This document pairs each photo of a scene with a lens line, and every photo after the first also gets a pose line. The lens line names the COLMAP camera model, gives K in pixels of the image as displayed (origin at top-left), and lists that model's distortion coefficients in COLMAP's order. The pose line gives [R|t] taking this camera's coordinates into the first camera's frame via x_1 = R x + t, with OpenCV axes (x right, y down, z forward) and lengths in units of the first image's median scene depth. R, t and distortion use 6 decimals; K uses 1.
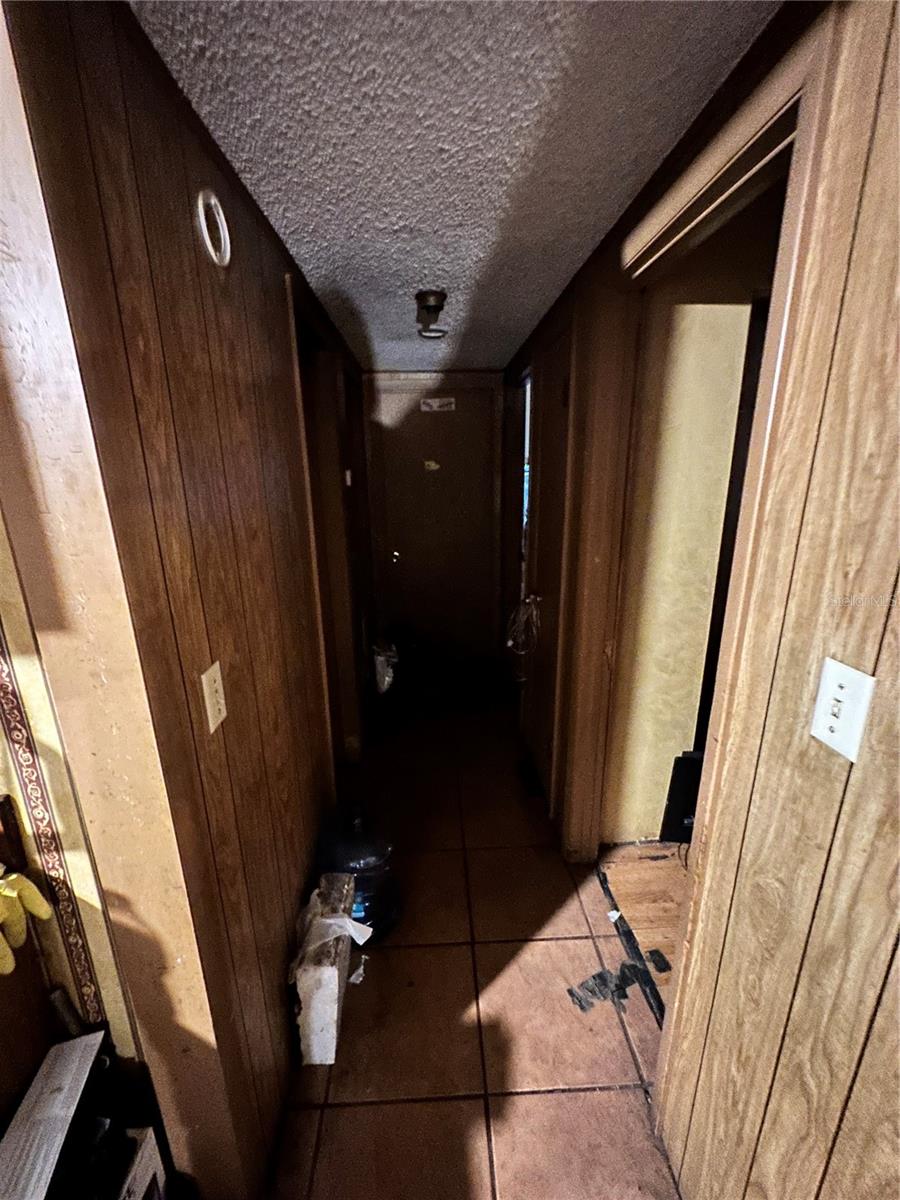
lens RADIAL K [[478.9, 0, 450.5], [0, 478.9, 600.7], [0, 0, 1]] dist [-0.003924, 0.000680]
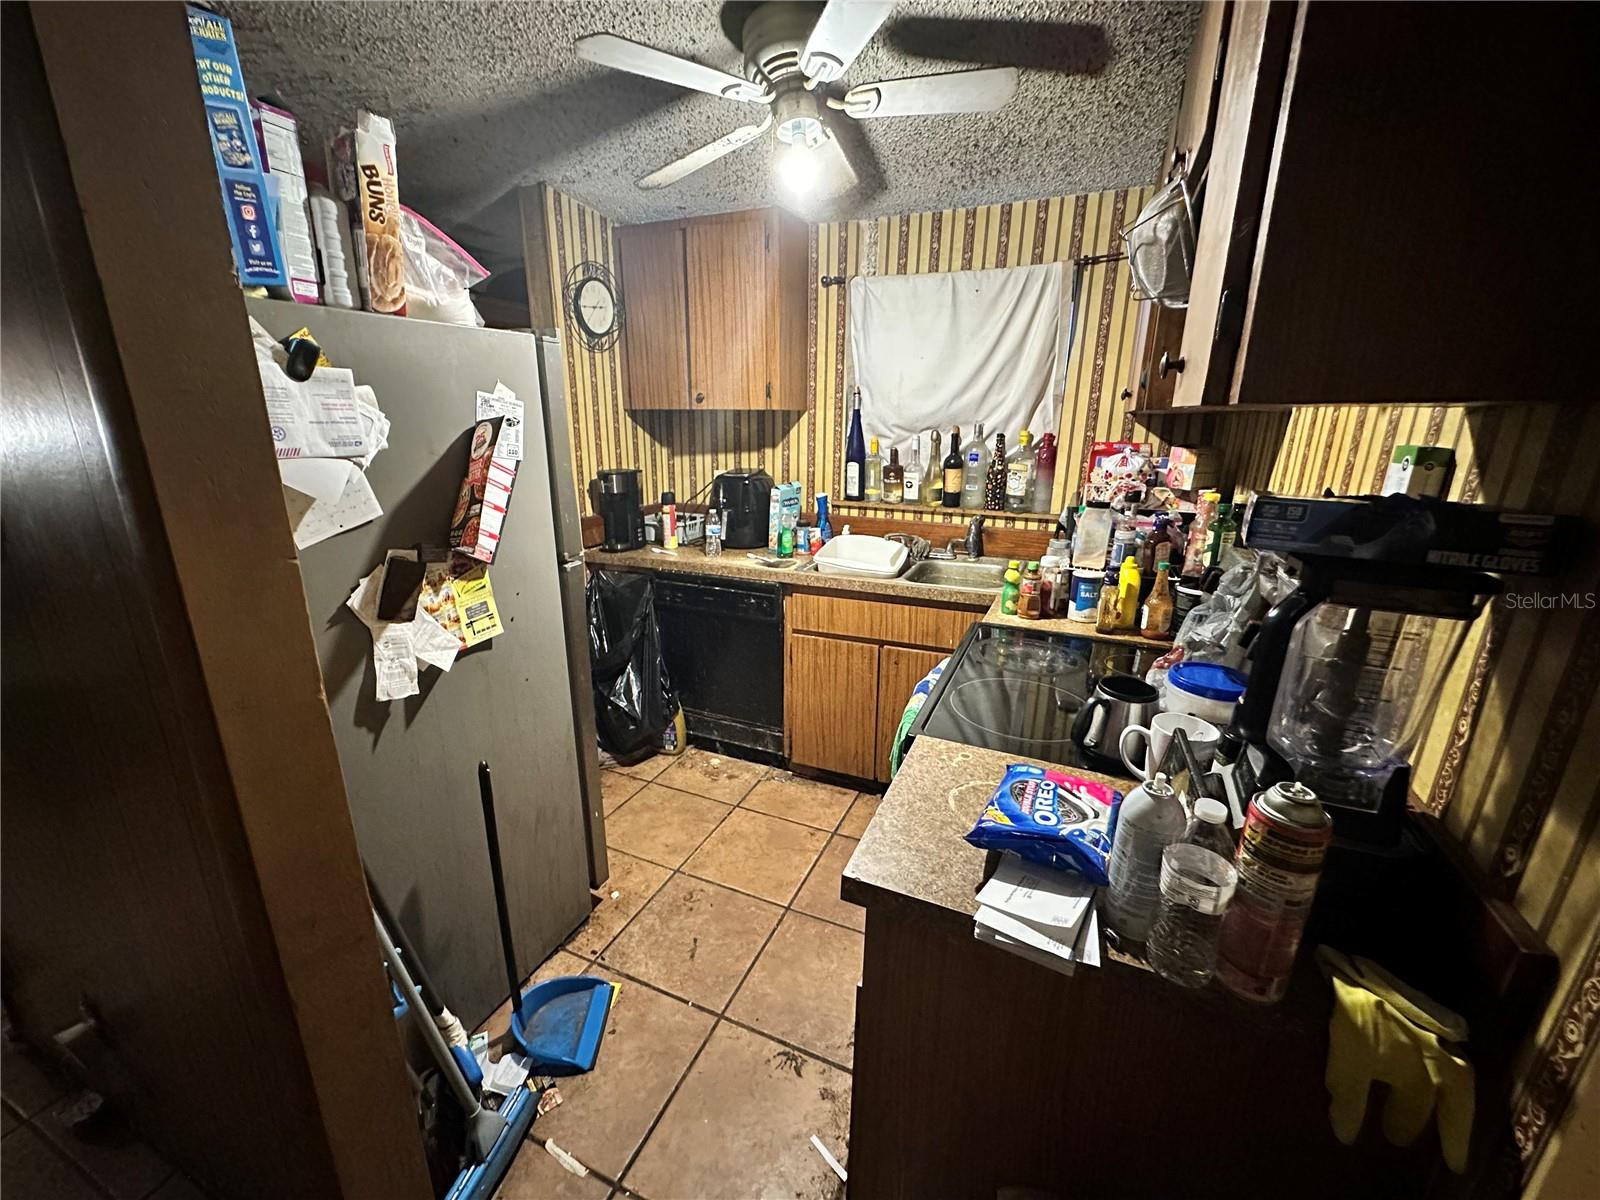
lens RADIAL K [[638.5, 0, 798.3], [0, 638.5, 601.8], [0, 0, 1]] dist [-0.003924, 0.000680]
pose [[-0.442207, 0.257815, -0.859060, -0.066729], [-0.243627, 0.887258, 0.391686, -0.006516], [0.863191, 0.382497, -0.329541, 0.360472]]
